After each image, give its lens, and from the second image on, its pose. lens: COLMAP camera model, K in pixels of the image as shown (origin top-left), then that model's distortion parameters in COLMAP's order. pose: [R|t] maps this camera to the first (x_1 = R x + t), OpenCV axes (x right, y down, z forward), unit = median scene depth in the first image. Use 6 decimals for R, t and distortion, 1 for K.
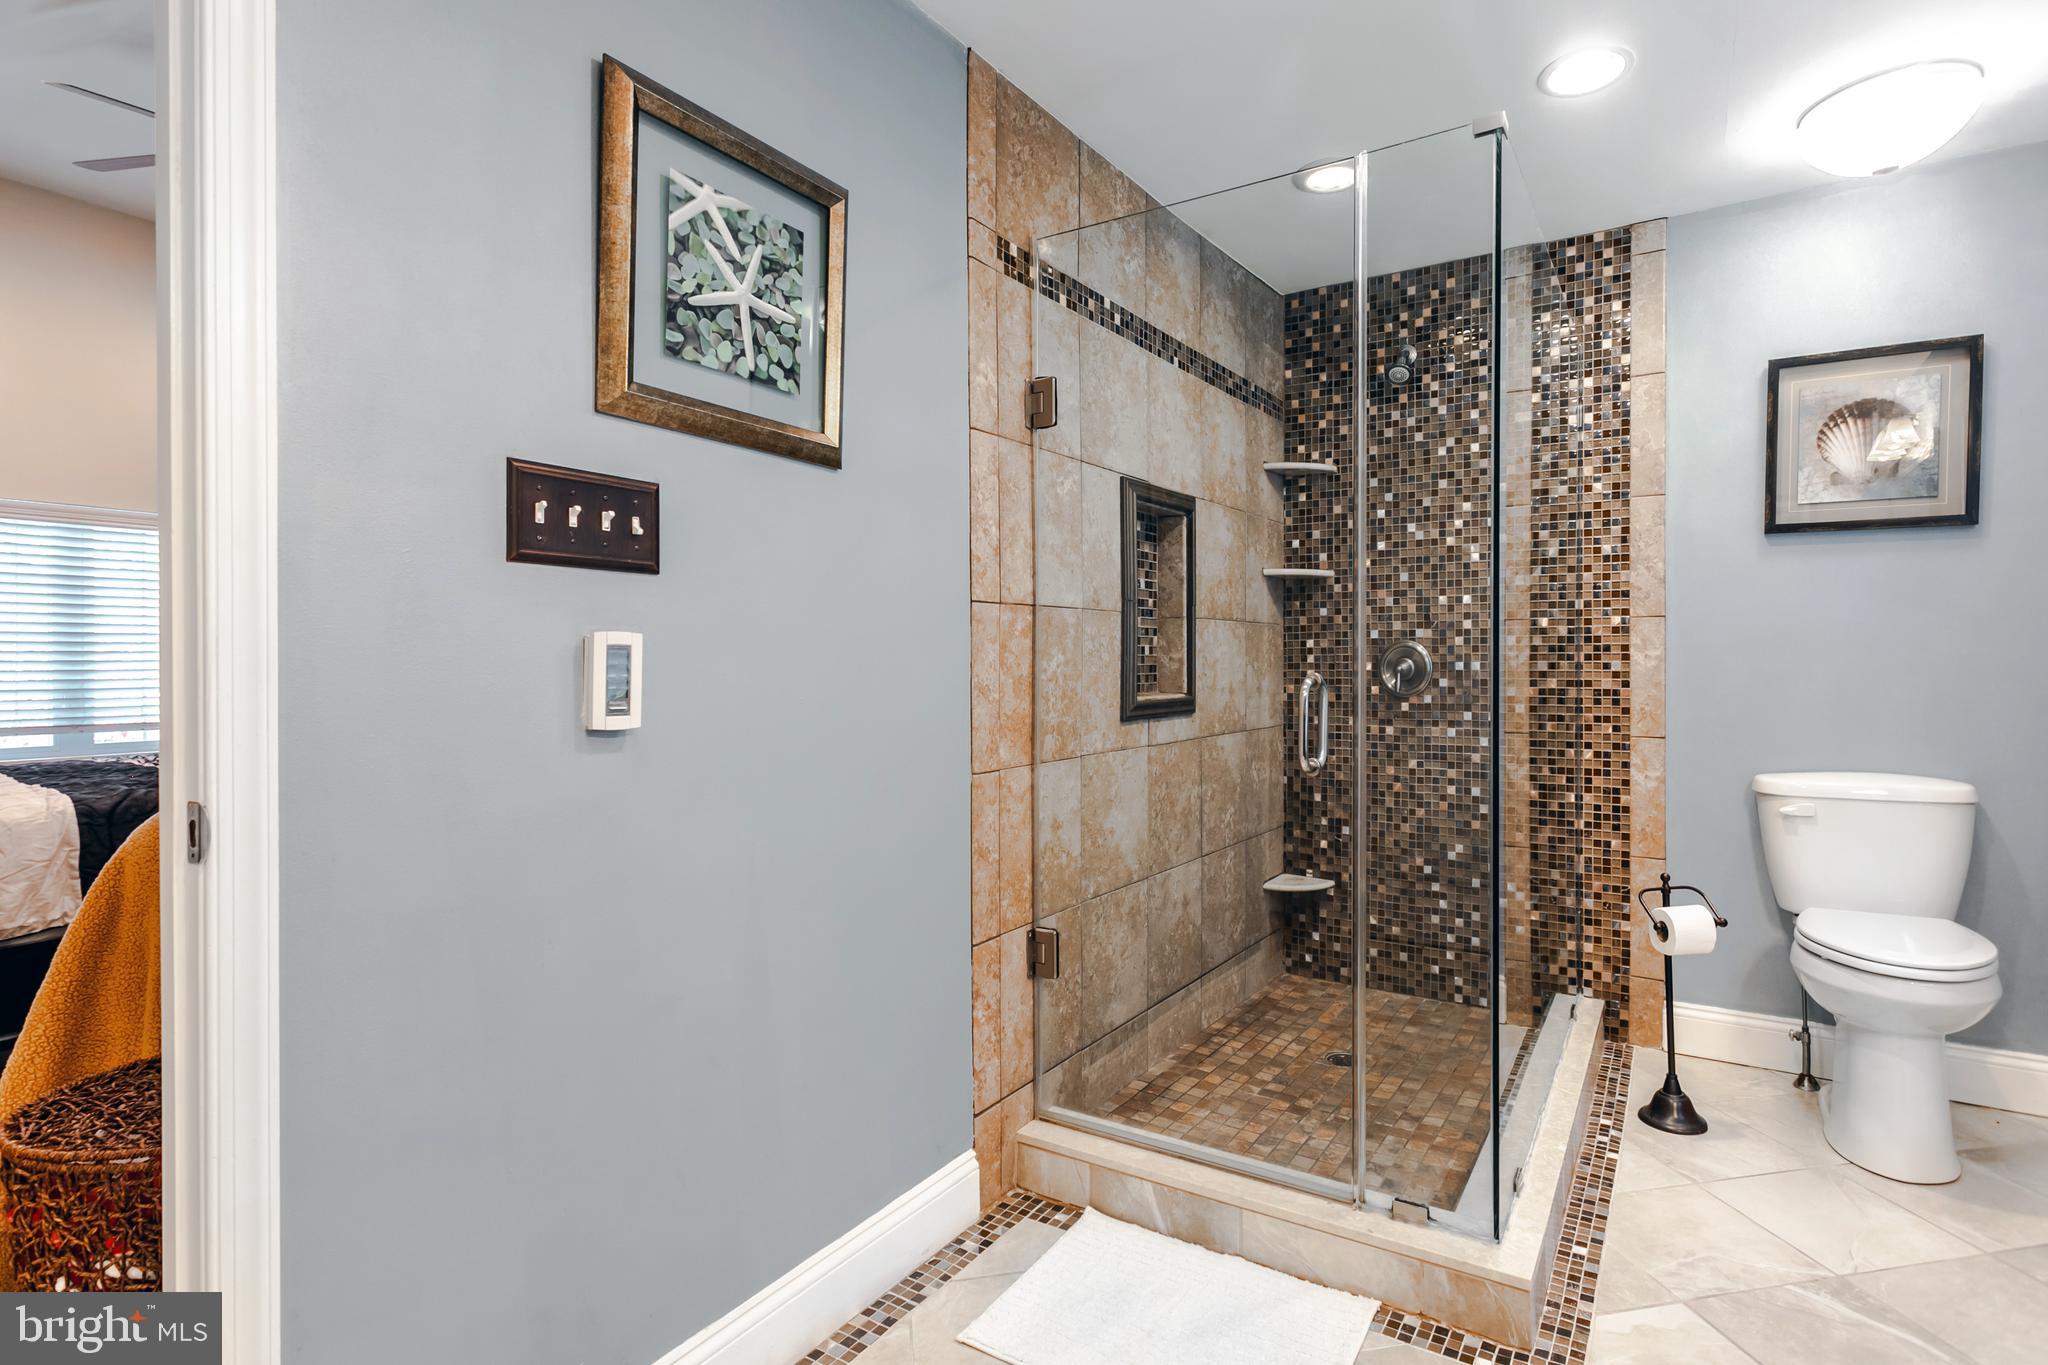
lens RADIAL K [[1002.9, 0, 1043.2], [0, 1002.9, 657.4], [0, 0, 1]] dist [-0.002544, 0.002838]
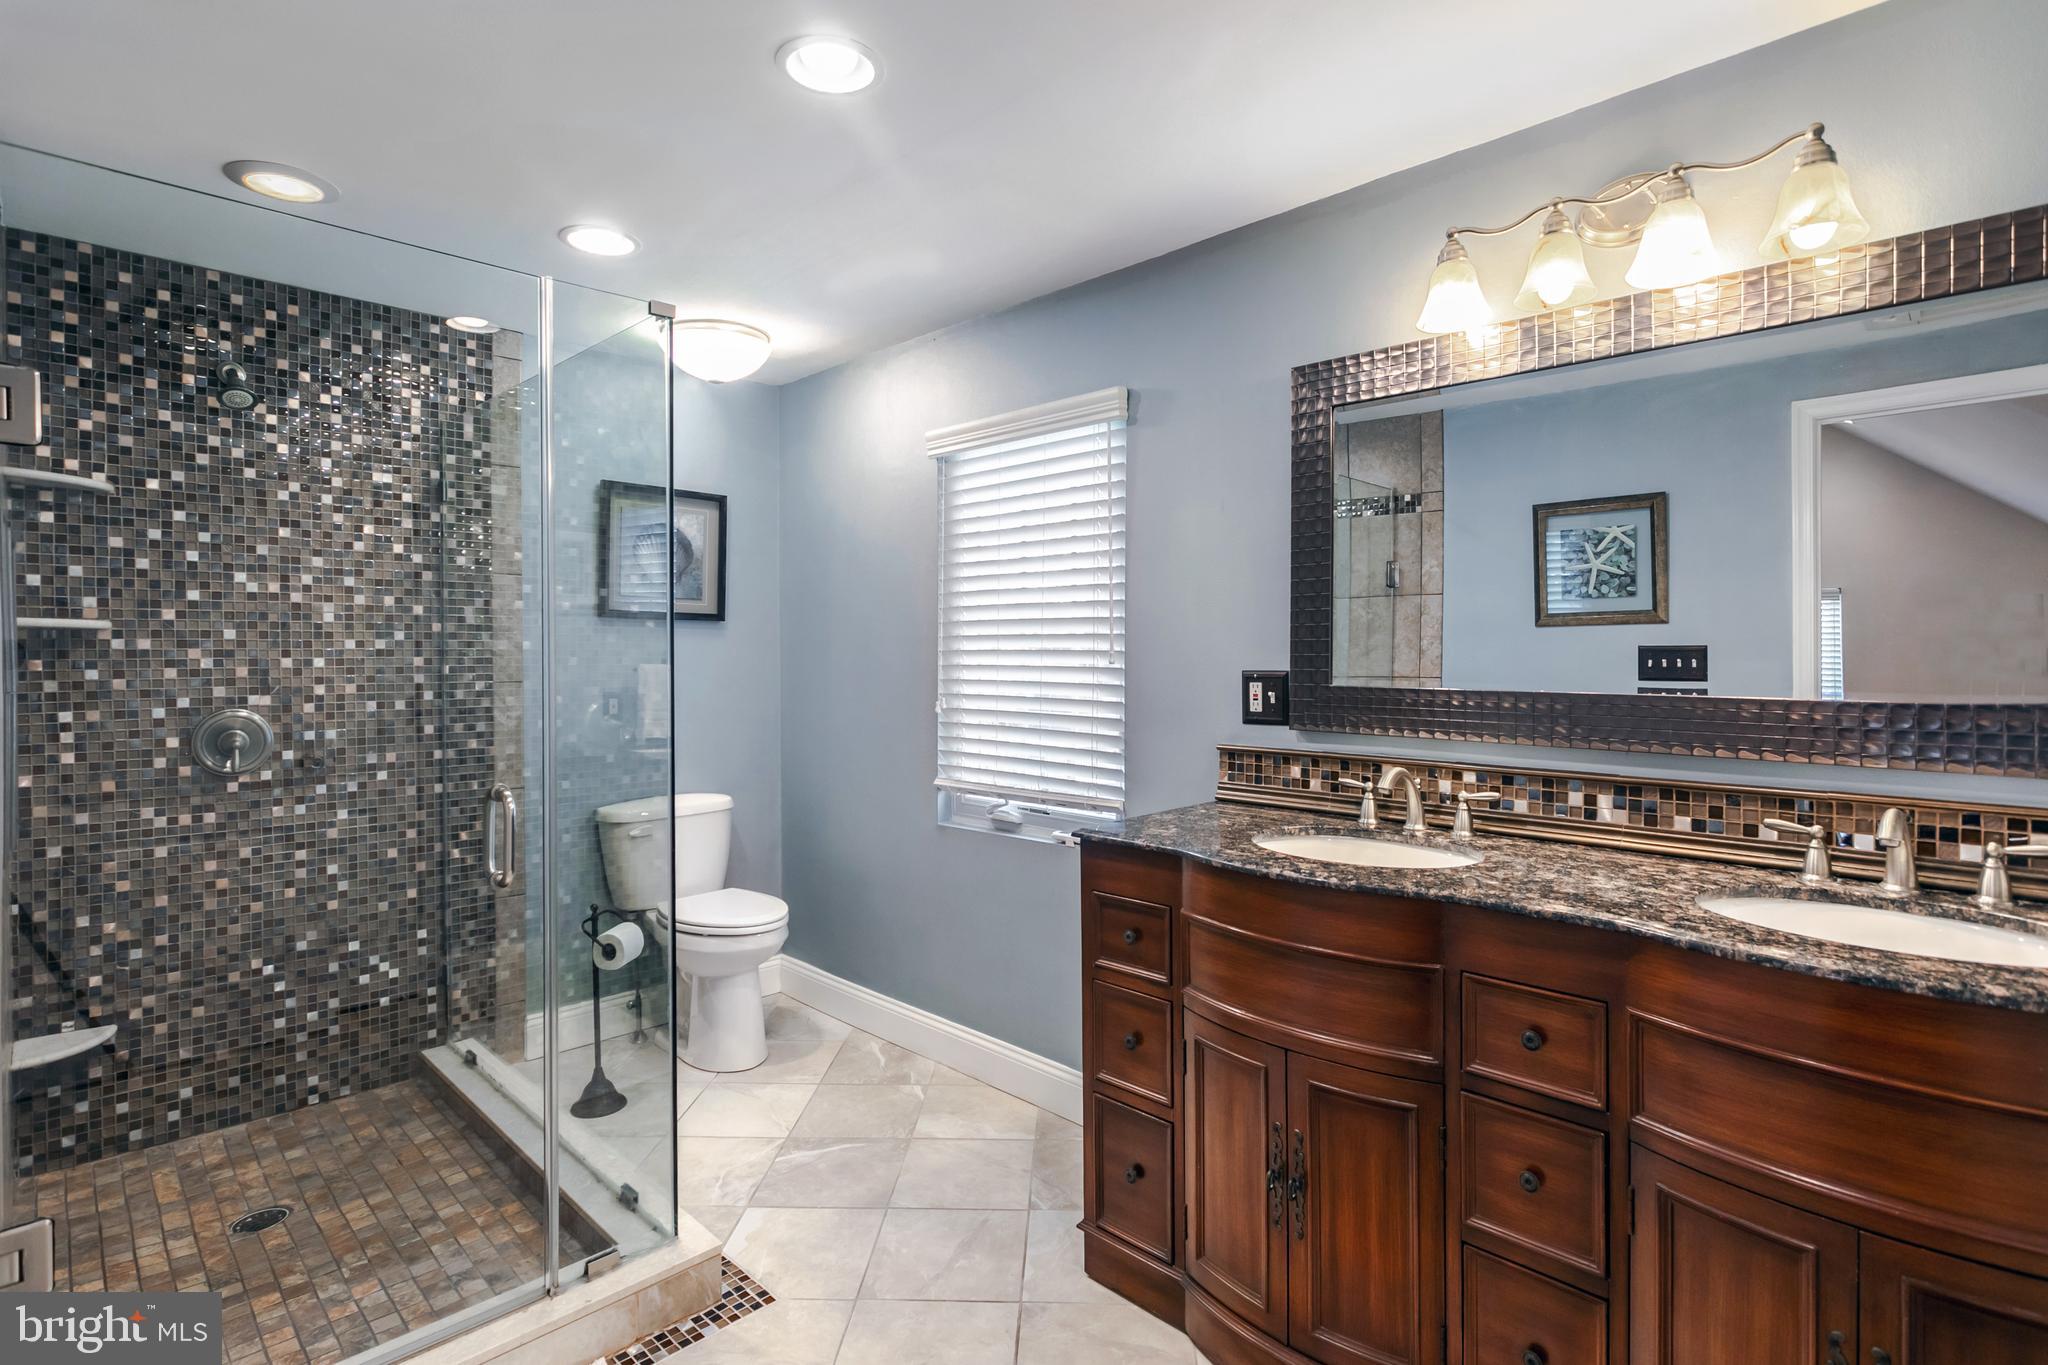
lens RADIAL K [[1002.9, 0, 1019.0], [0, 1002.9, 667.6], [0, 0, 1]] dist [-0.002544, 0.002838]
pose [[0.247327, -0.015887, 0.968802, -0.304078], [0.010864, 0.999848, 0.013623, -0.058254], [-0.968871, 0.007155, 0.247462, 0.149228]]
